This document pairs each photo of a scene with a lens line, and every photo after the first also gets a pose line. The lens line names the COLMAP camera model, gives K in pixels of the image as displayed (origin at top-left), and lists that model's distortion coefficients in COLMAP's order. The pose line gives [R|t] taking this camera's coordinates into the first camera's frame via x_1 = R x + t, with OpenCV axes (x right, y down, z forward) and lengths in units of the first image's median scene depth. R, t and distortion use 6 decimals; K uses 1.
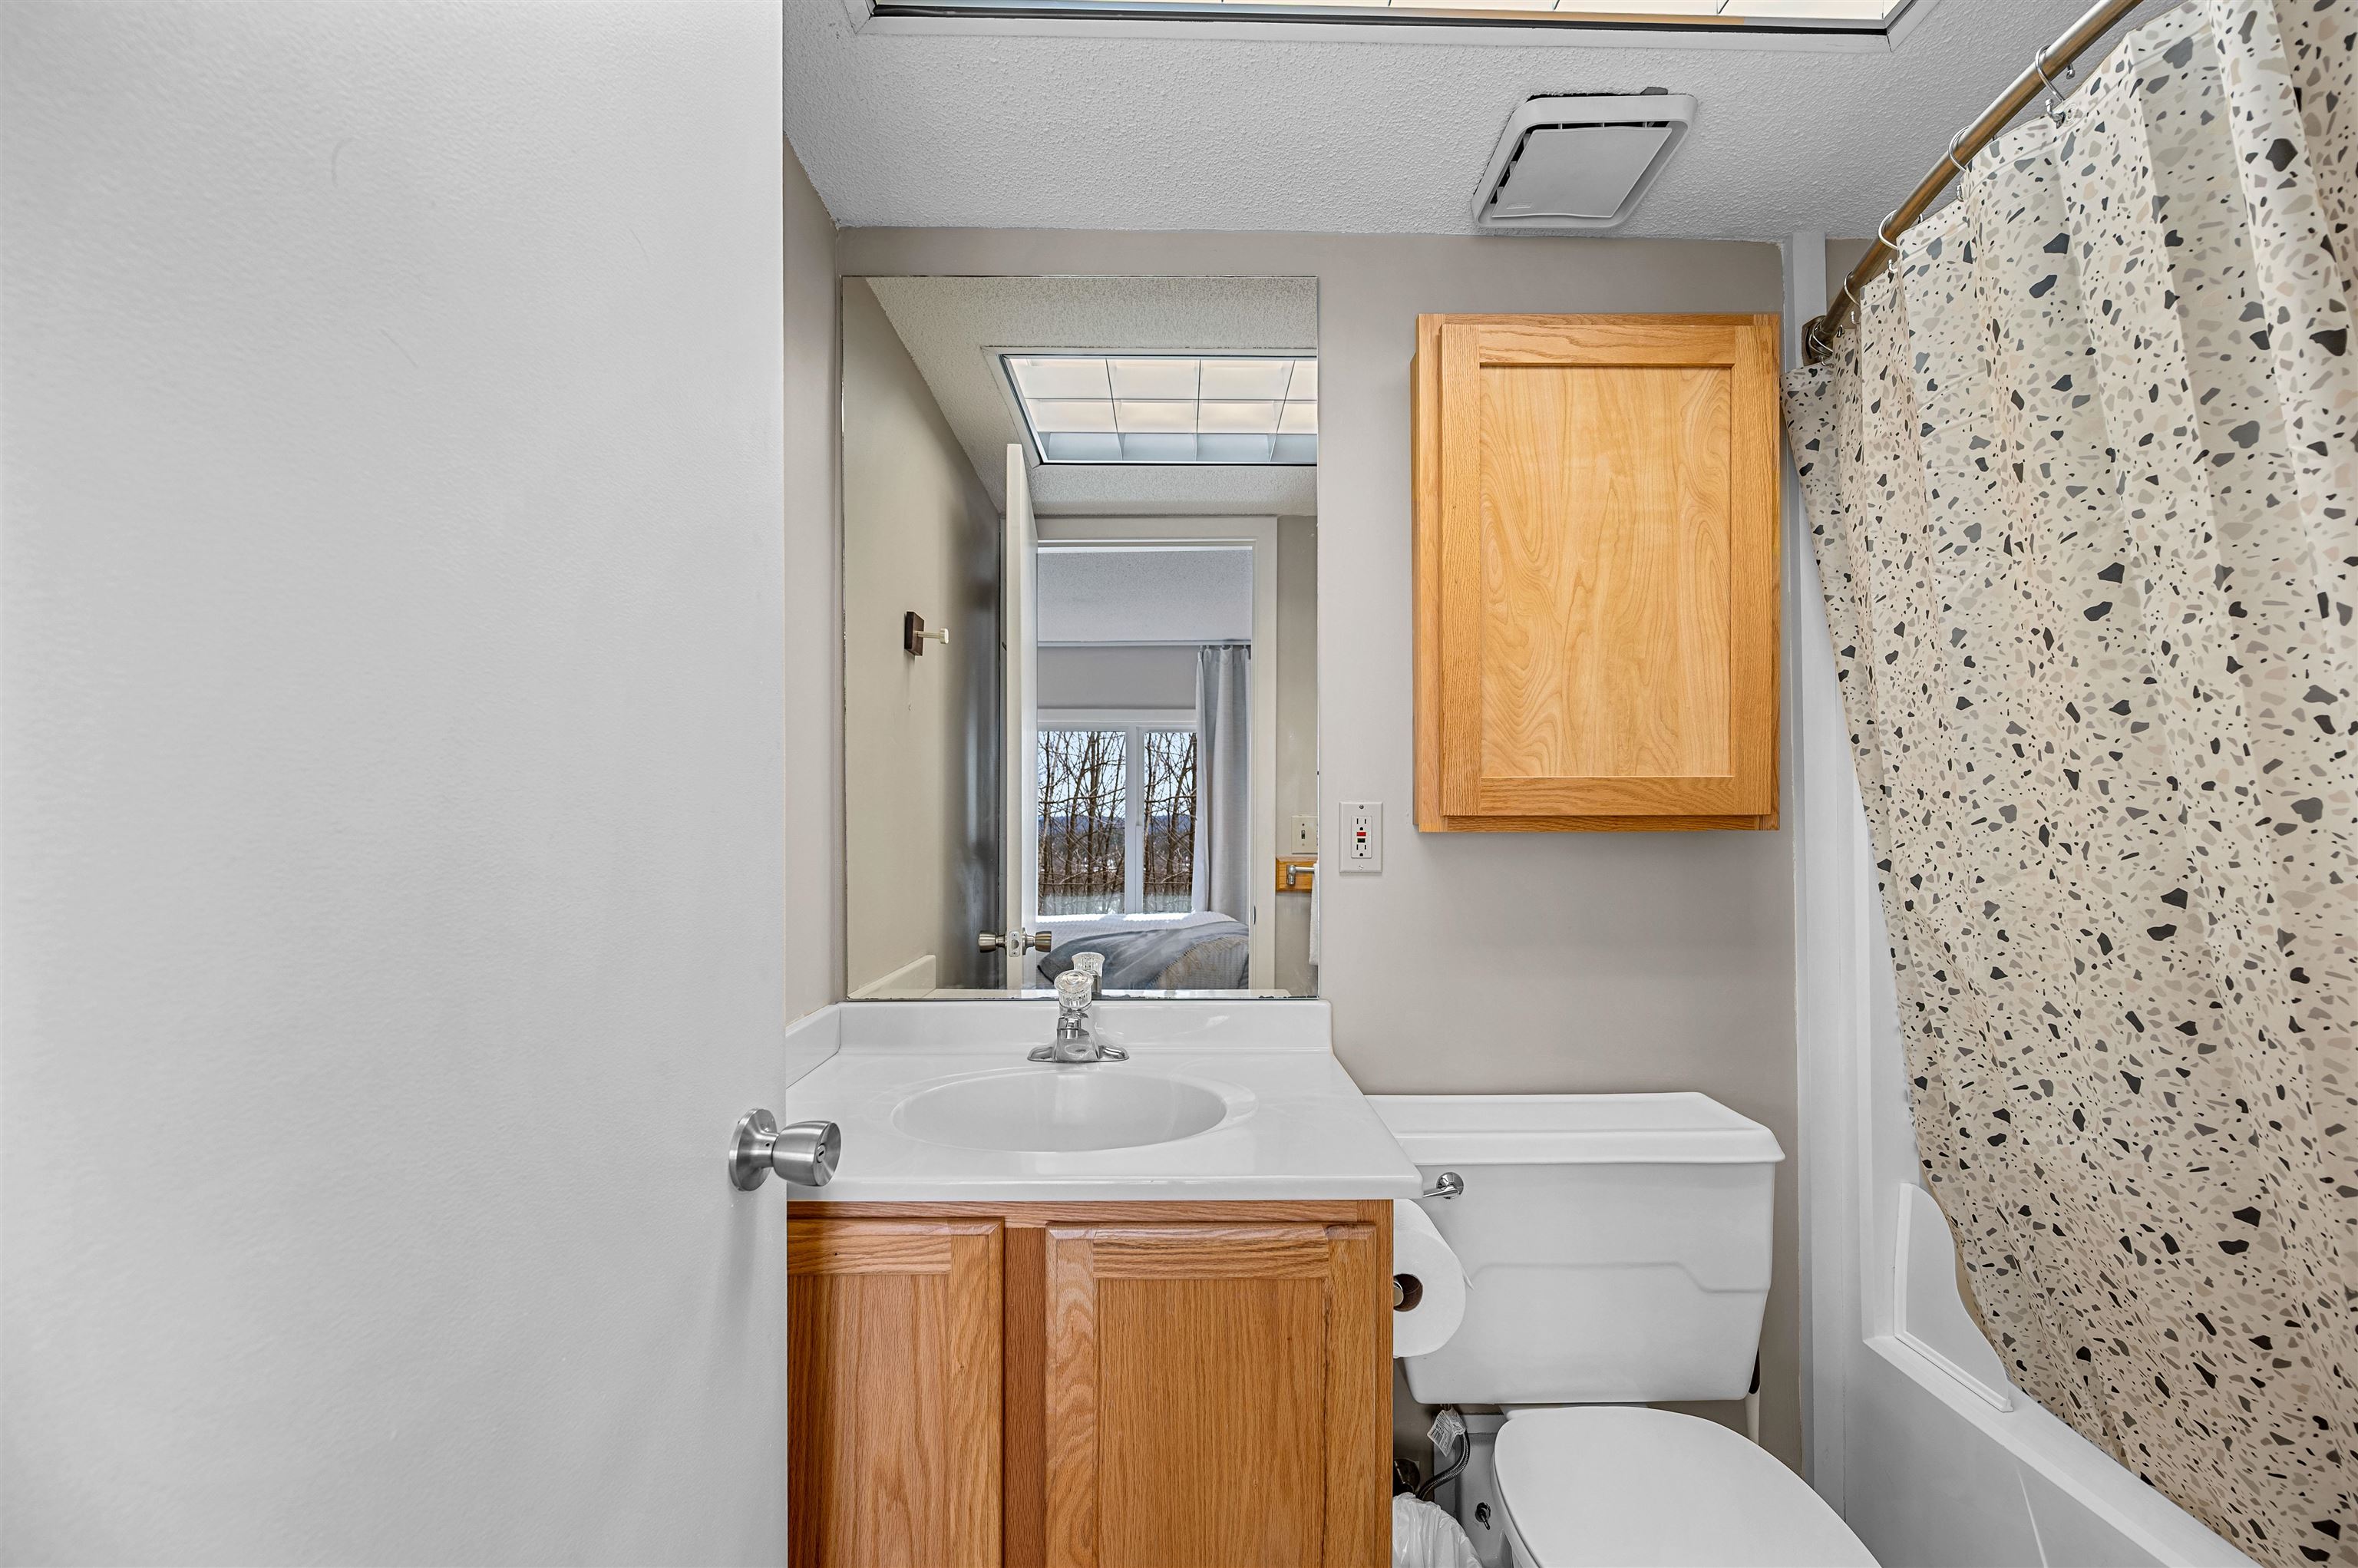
lens RADIAL K [[955.2, 0, 1181.4], [0, 955.2, 827.1], [0, 0, 1]] dist [-0.000910, 0.000236]
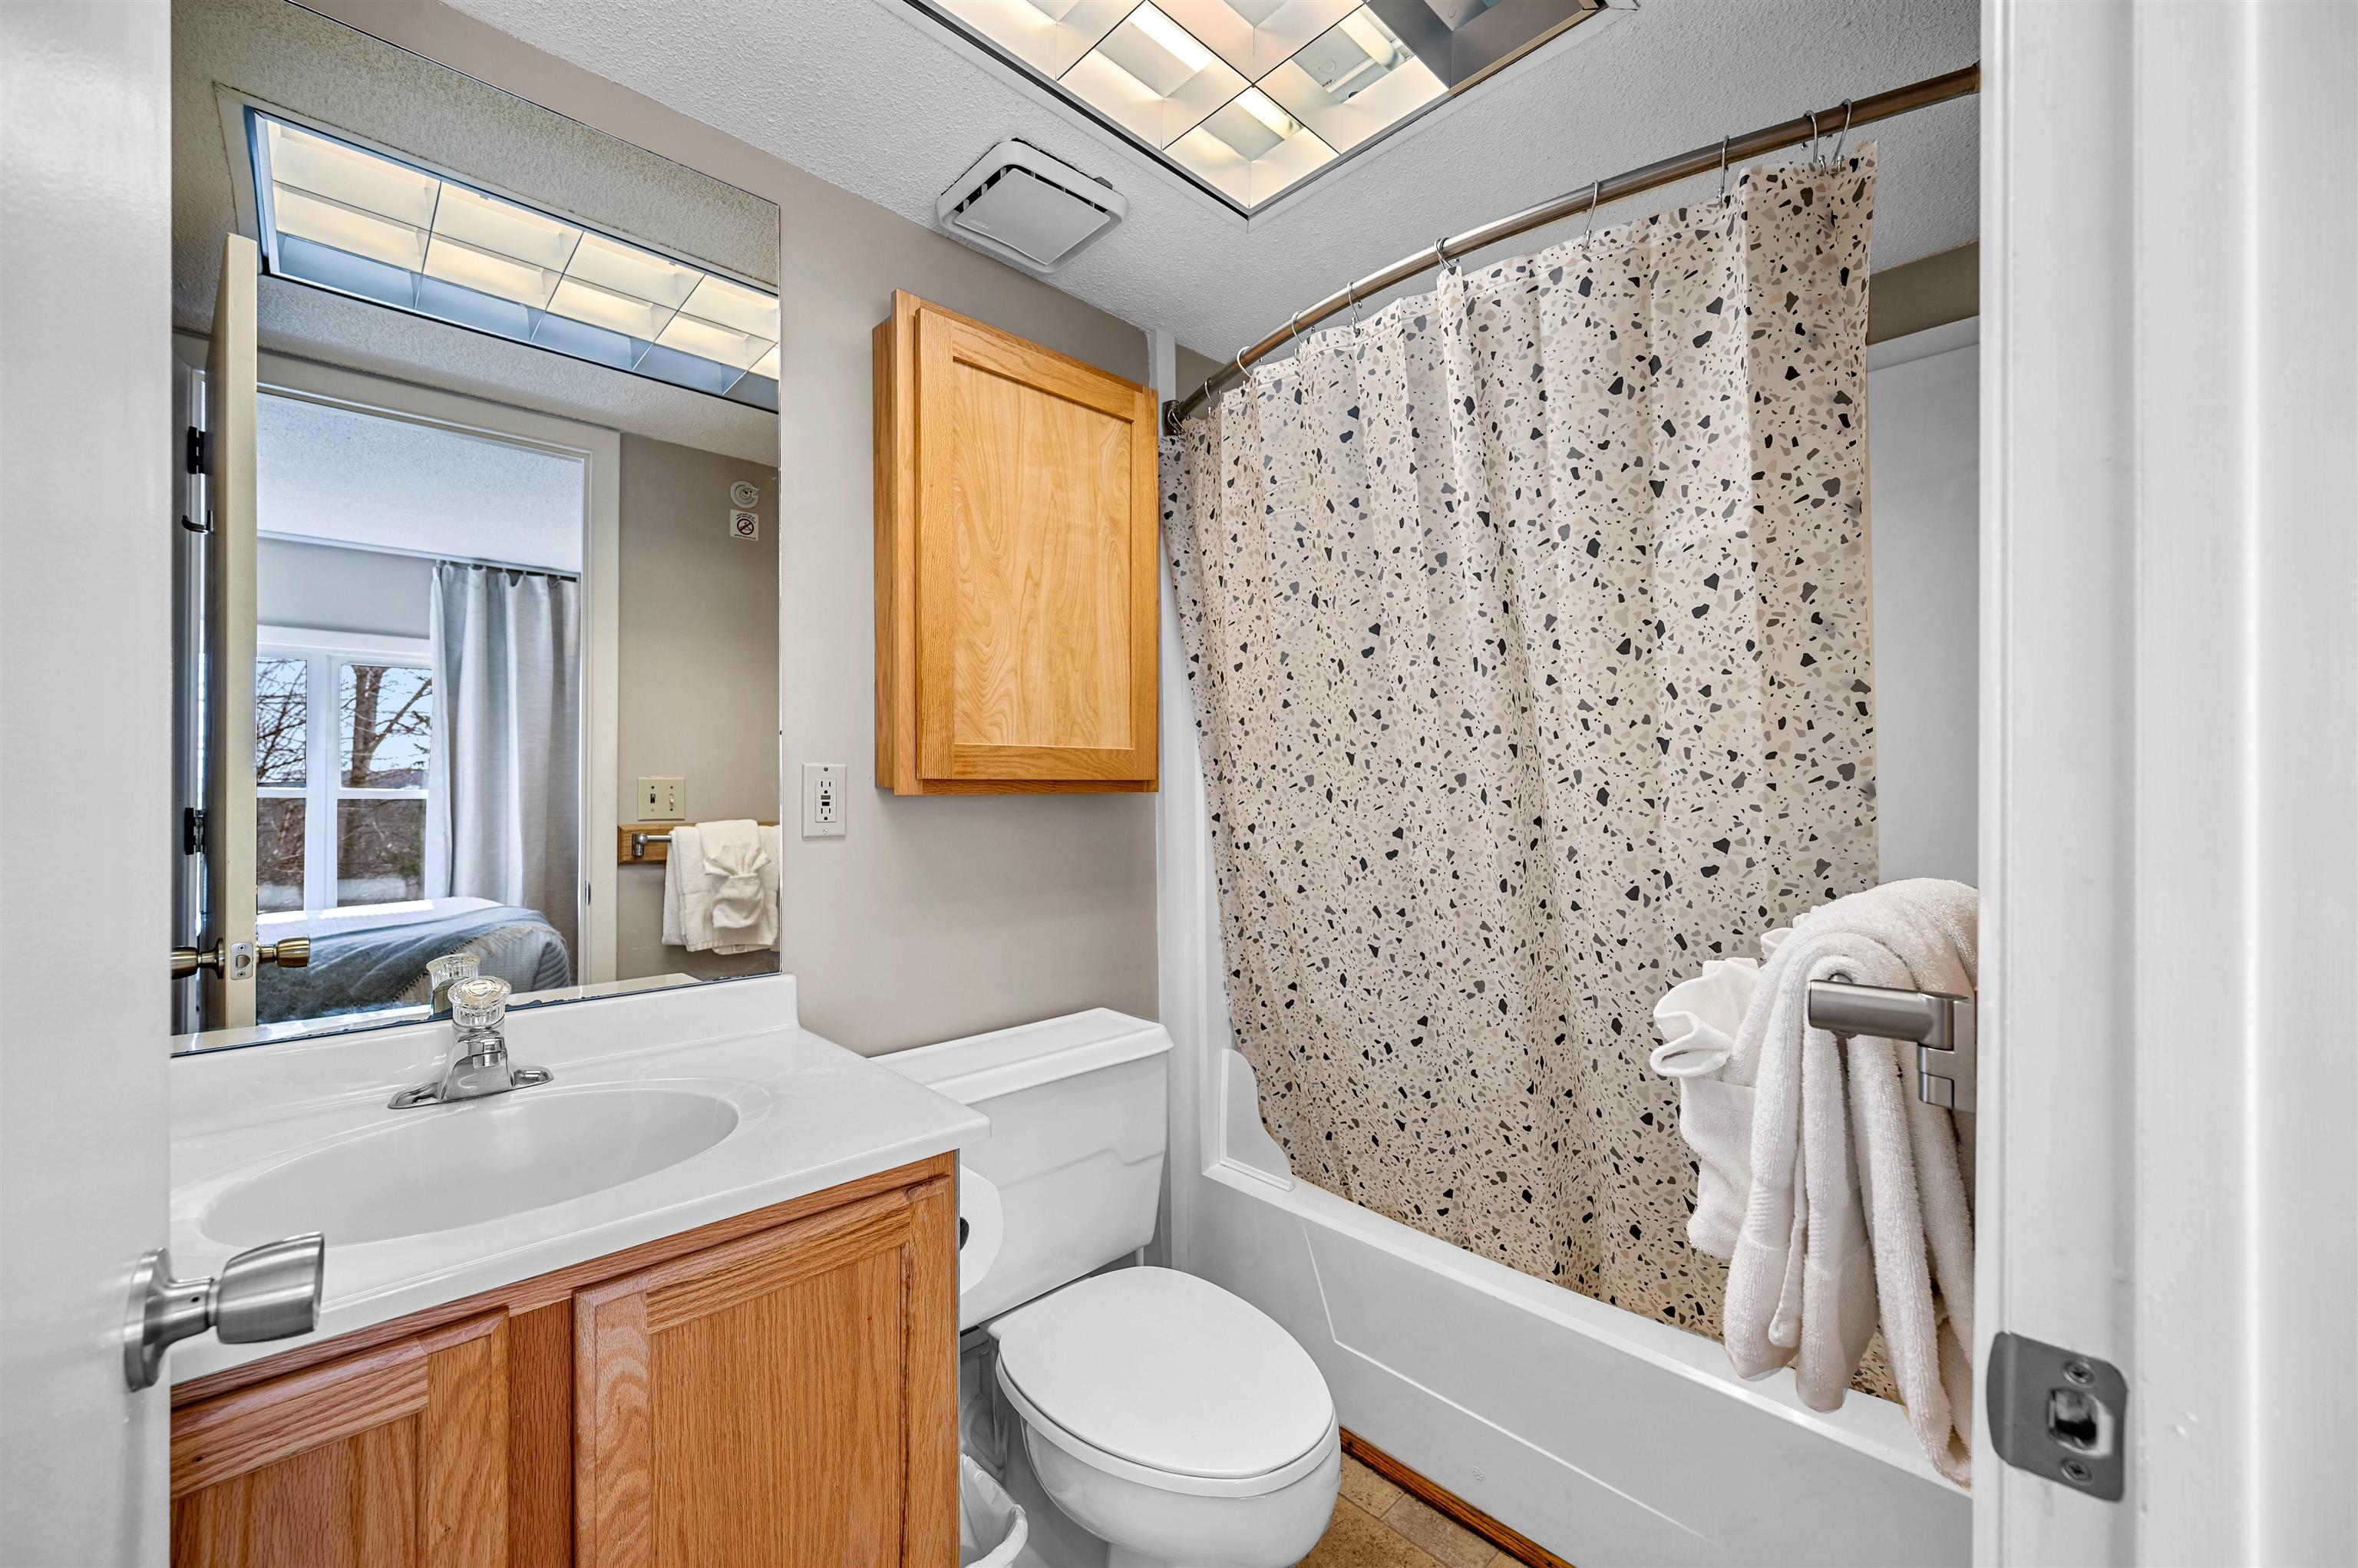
lens RADIAL K [[942.1, 0, 1179.0], [0, 942.1, 784.0], [0, 0, 1]] dist [0.000714, -0.000649]
pose [[0.726010, 0.002843, 0.687679, -0.298936], [0.001108, 0.999985, -0.005304, -0.001361], [-0.687684, 0.004613, 0.725996, 0.081573]]
